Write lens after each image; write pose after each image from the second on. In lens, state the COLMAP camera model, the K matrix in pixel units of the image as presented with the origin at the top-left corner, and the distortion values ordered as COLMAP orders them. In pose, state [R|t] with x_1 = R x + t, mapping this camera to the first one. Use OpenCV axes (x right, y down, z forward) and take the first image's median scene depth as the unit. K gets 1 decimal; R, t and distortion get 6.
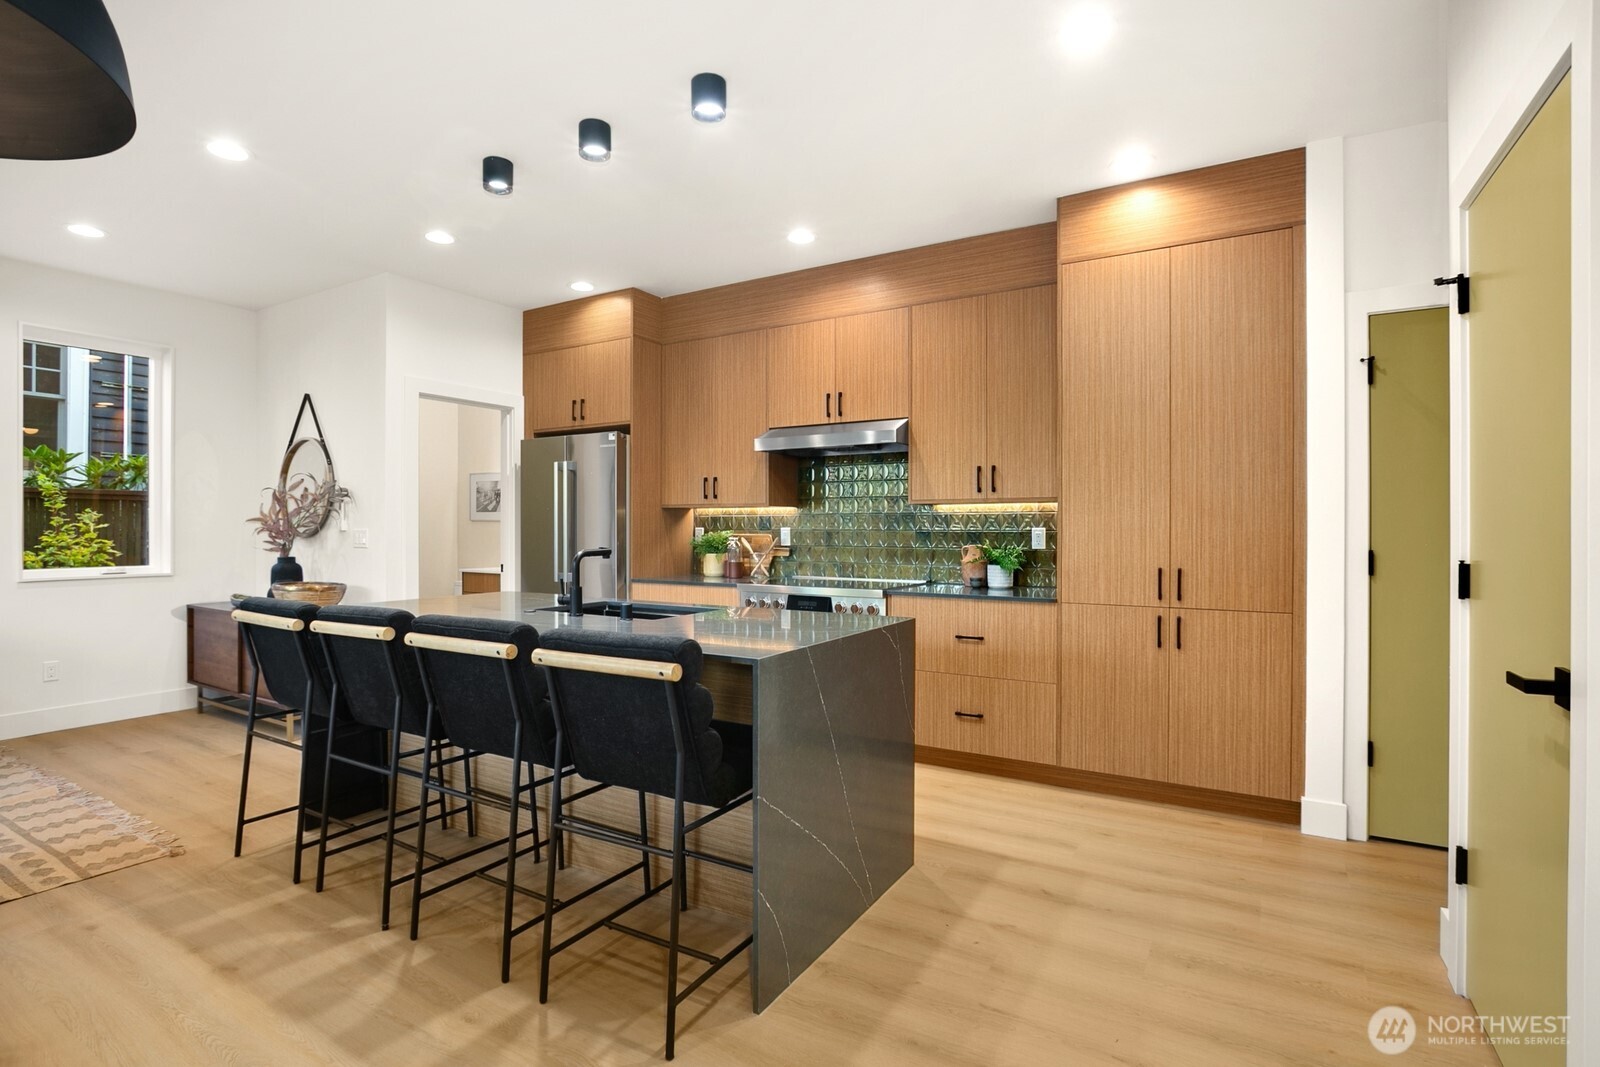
lens RADIAL K [[764.7, 0, 786.7], [0, 764.7, 523.2], [0, 0, 1]] dist [-0.045243, 0.014692]
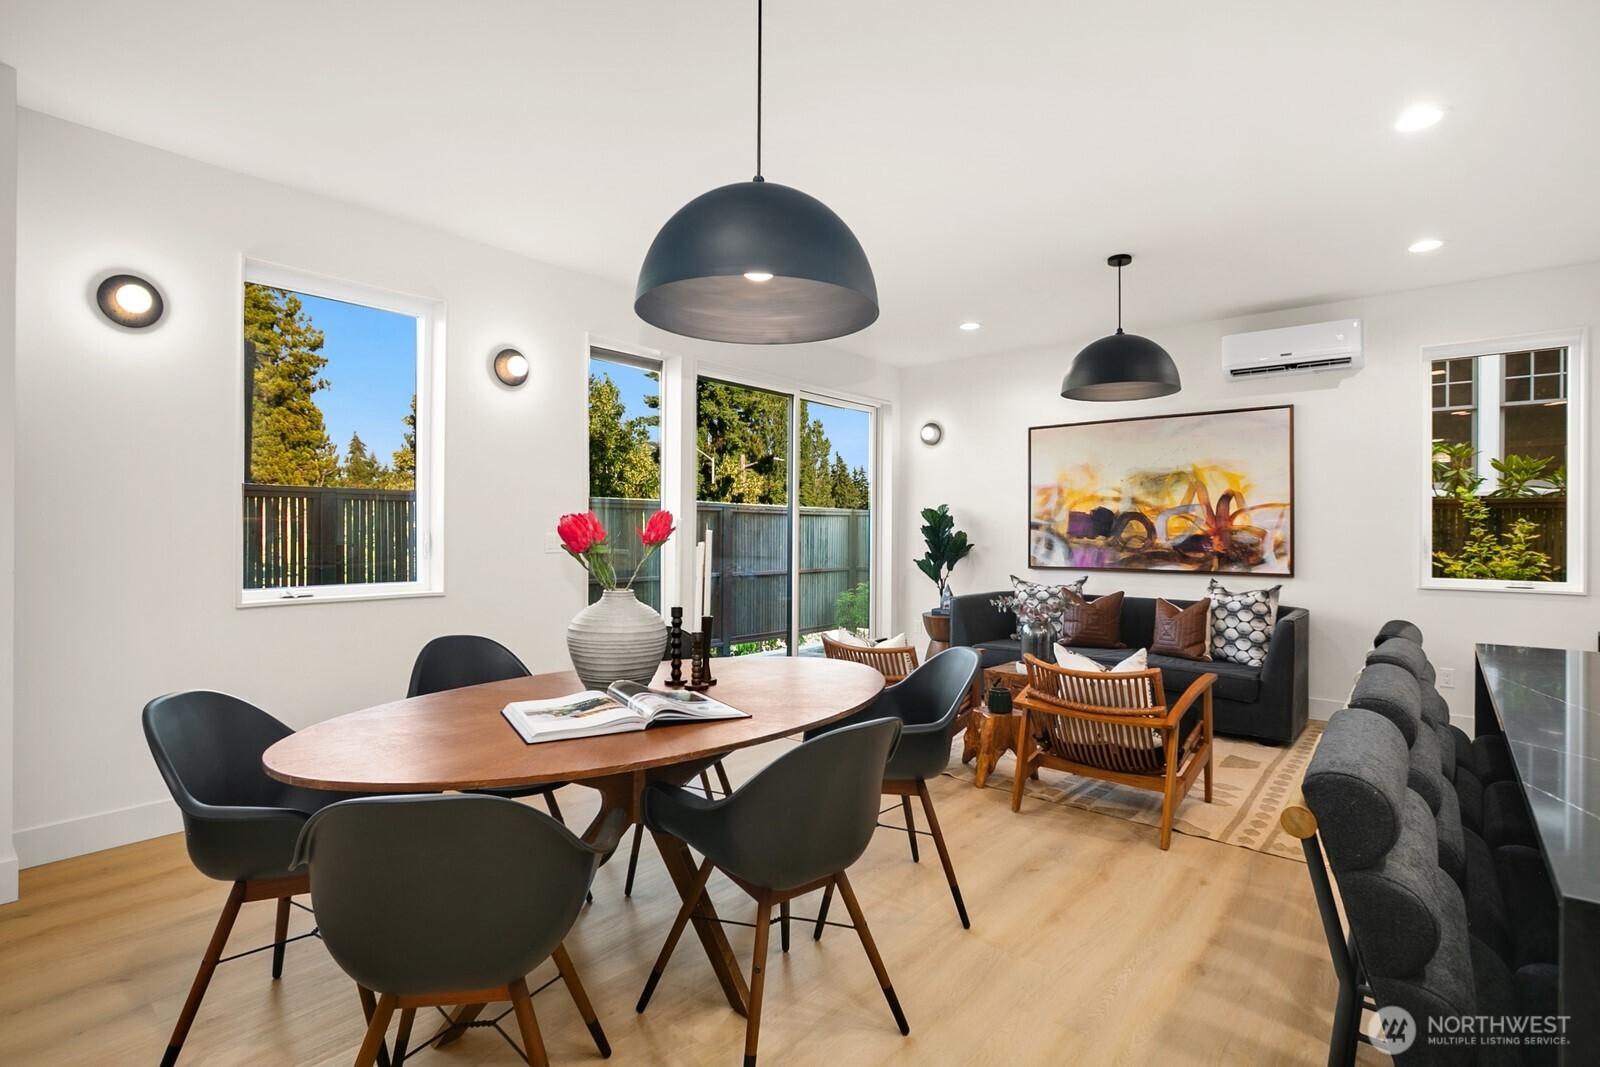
lens RADIAL K [[765.5, 0, 793.6], [0, 765.5, 531.8], [0, 0, 1]] dist [-0.042343, 0.011417]
pose [[-0.159016, -0.001344, -0.987275, 0.156362], [-0.002582, 0.999996, -0.000945, 0.000469], [0.987273, 0.002399, -0.159019, 0.268429]]
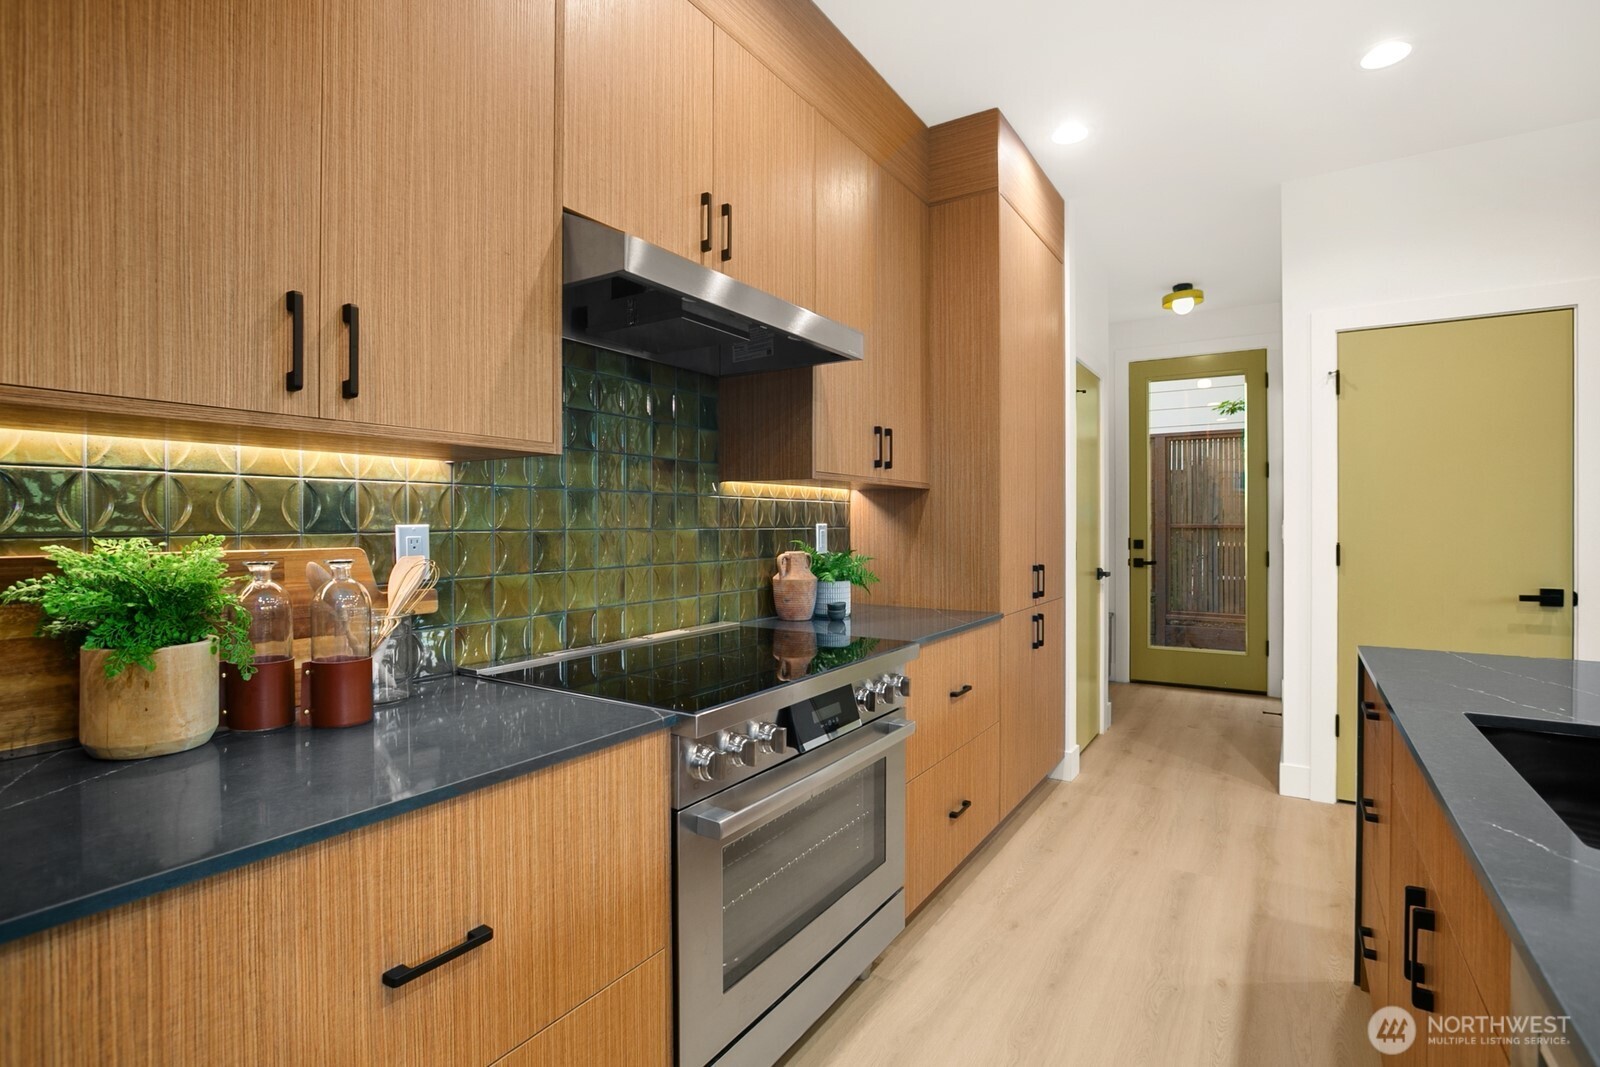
lens RADIAL K [[764.7, 0, 786.7], [0, 764.7, 523.2], [0, 0, 1]] dist [-0.045243, 0.014692]
pose [[0.031184, -0.001403, 0.999513, -0.341373], [-0.003479, 0.999993, 0.001512, 0.005154], [-0.999508, -0.003525, 0.031179, 0.928327]]
